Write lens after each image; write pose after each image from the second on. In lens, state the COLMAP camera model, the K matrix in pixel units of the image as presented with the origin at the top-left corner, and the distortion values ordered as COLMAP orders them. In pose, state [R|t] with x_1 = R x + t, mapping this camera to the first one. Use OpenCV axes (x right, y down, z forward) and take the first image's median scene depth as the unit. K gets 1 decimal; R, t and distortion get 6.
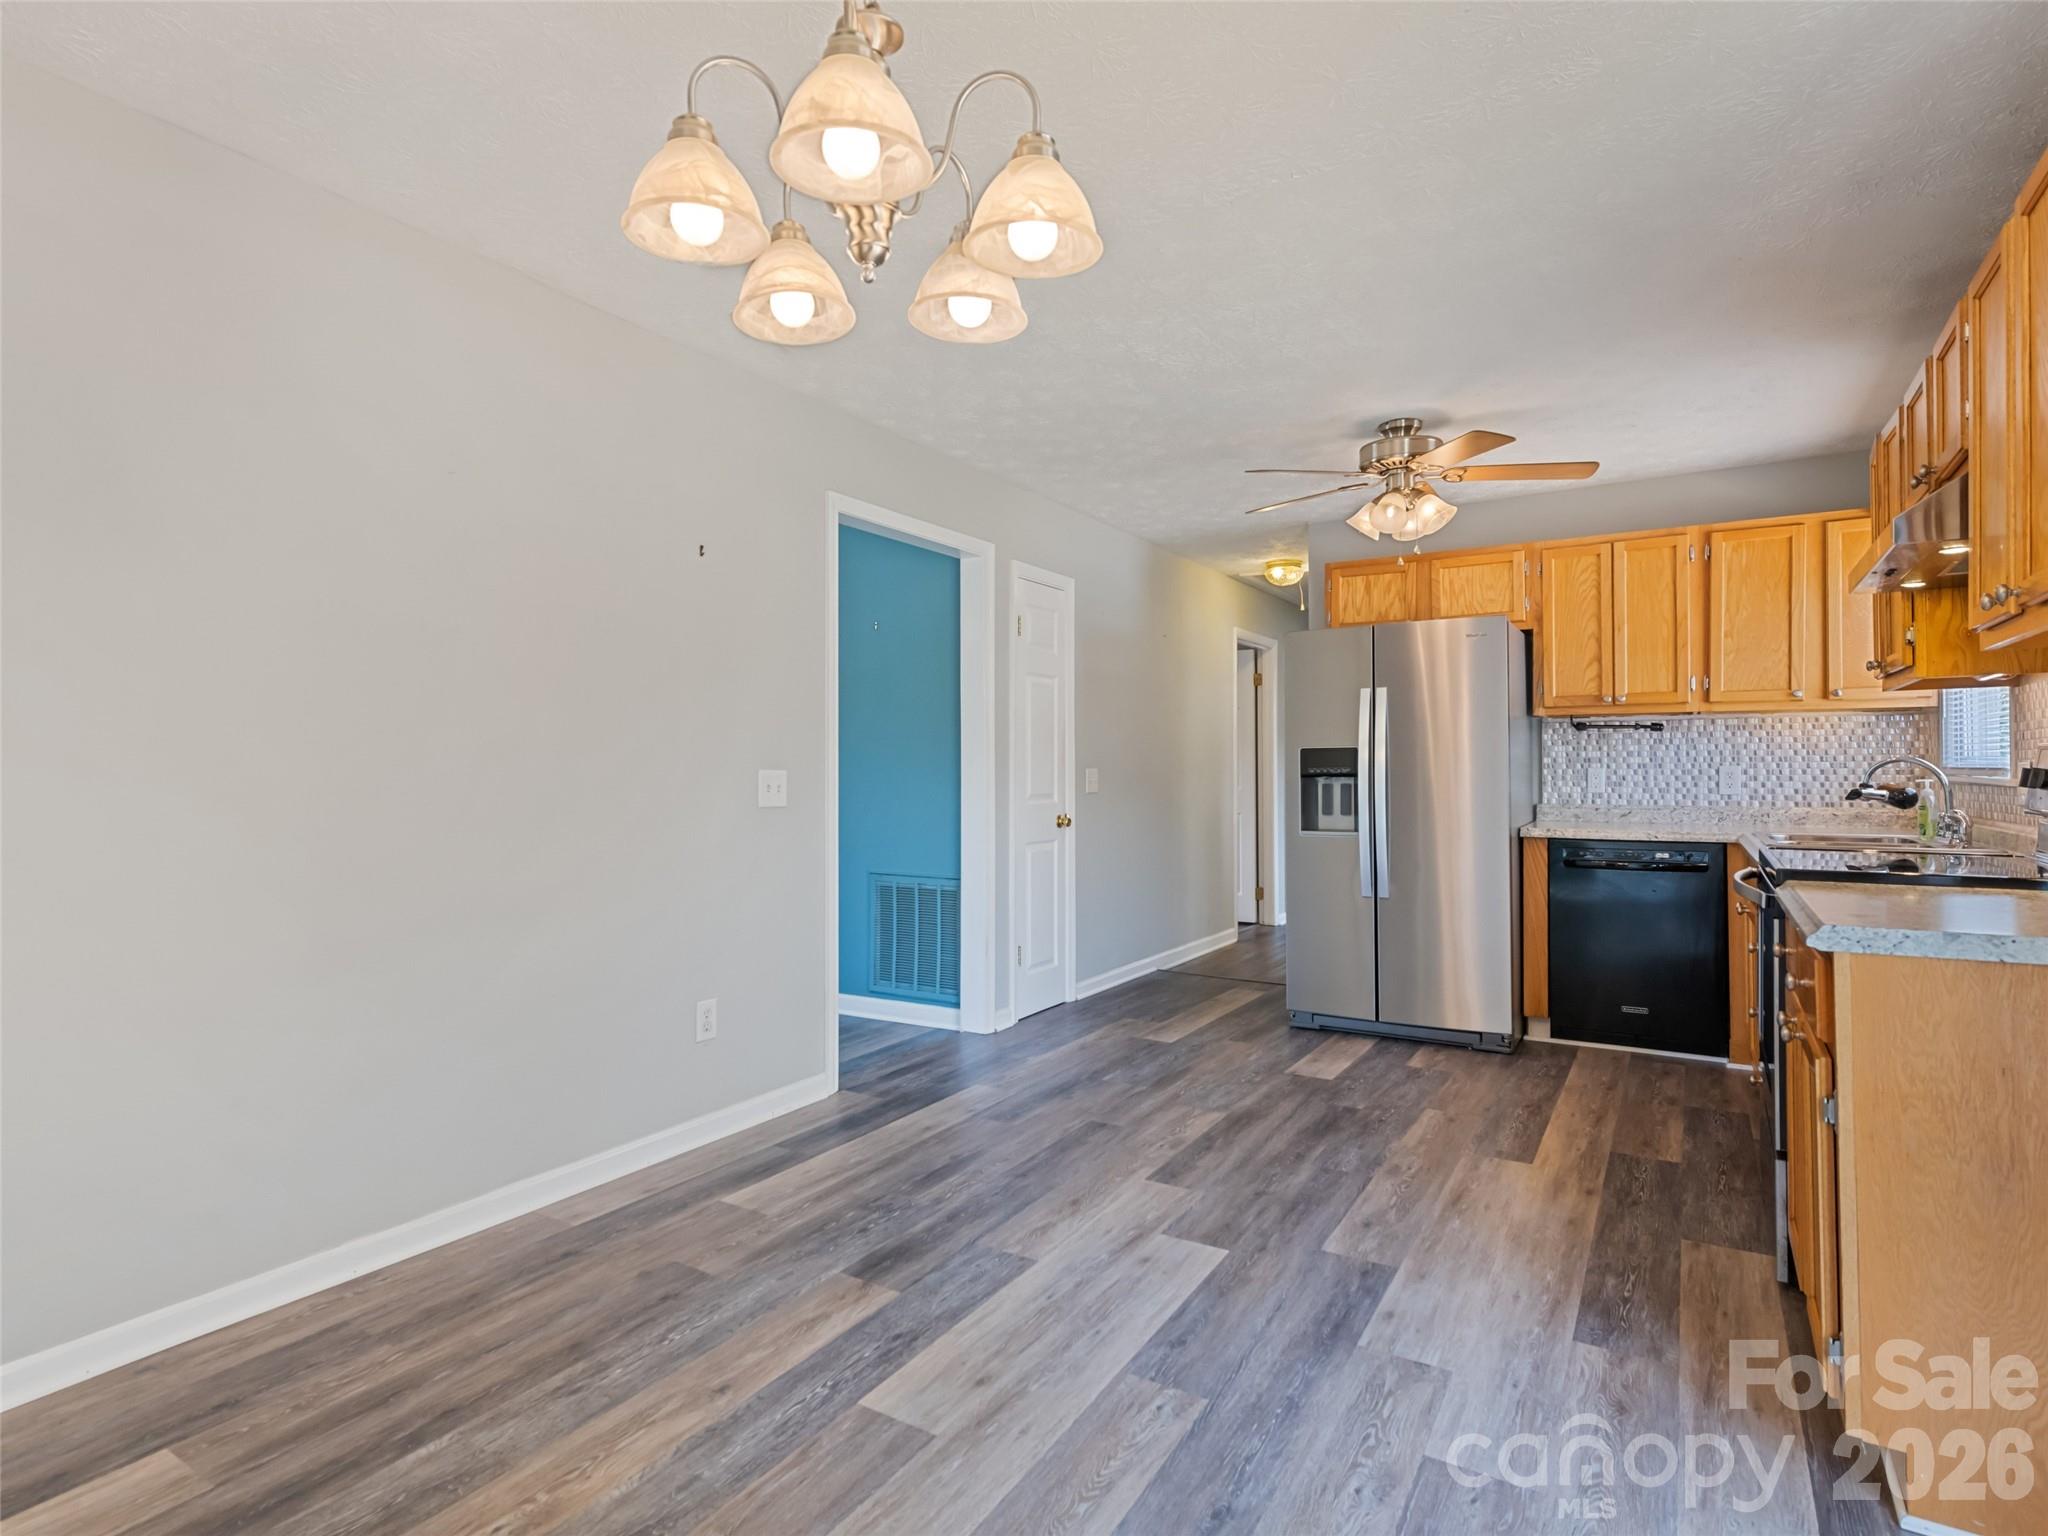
lens RADIAL K [[1070.3, 0, 1026.6], [0, 1070.3, 762.2], [0, 0, 1]] dist [0.008547, -0.000581]
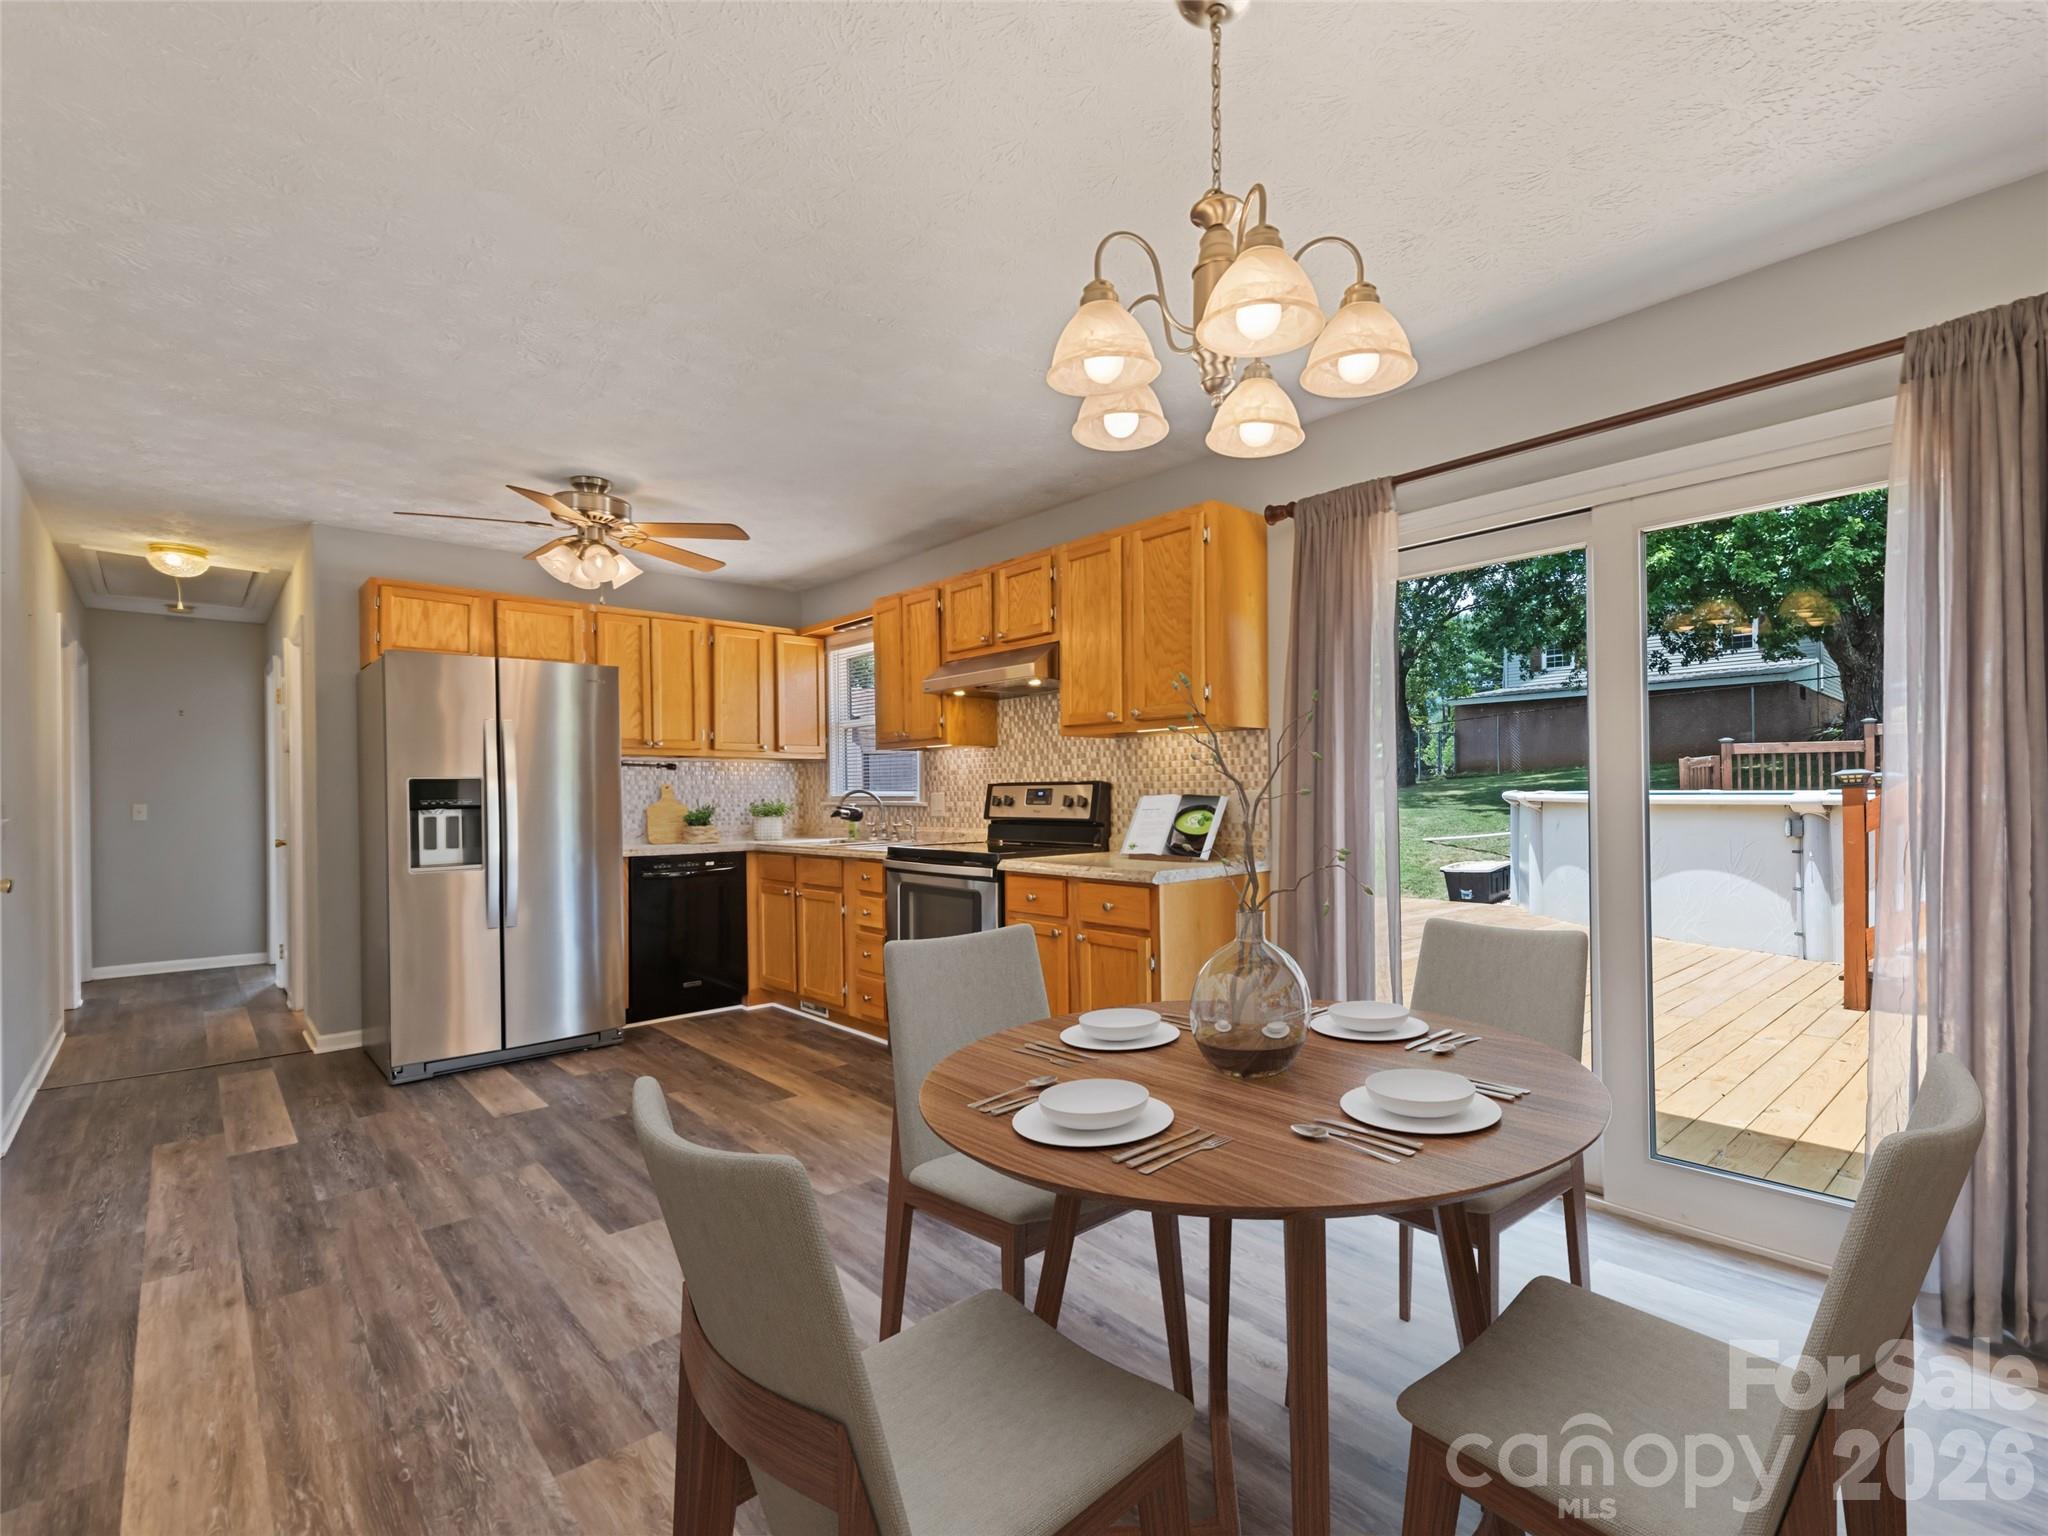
lens RADIAL K [[938.0, 0, 1028.0], [0, 938.0, 790.3], [0, 0, 1]] dist [-0.000396, -0.000466]
pose [[0.286077, 0.003438, 0.958200, -0.540565], [0.002733, 0.999987, -0.004403, 0.003066], [-0.958203, 0.003878, 0.286064, 0.383179]]
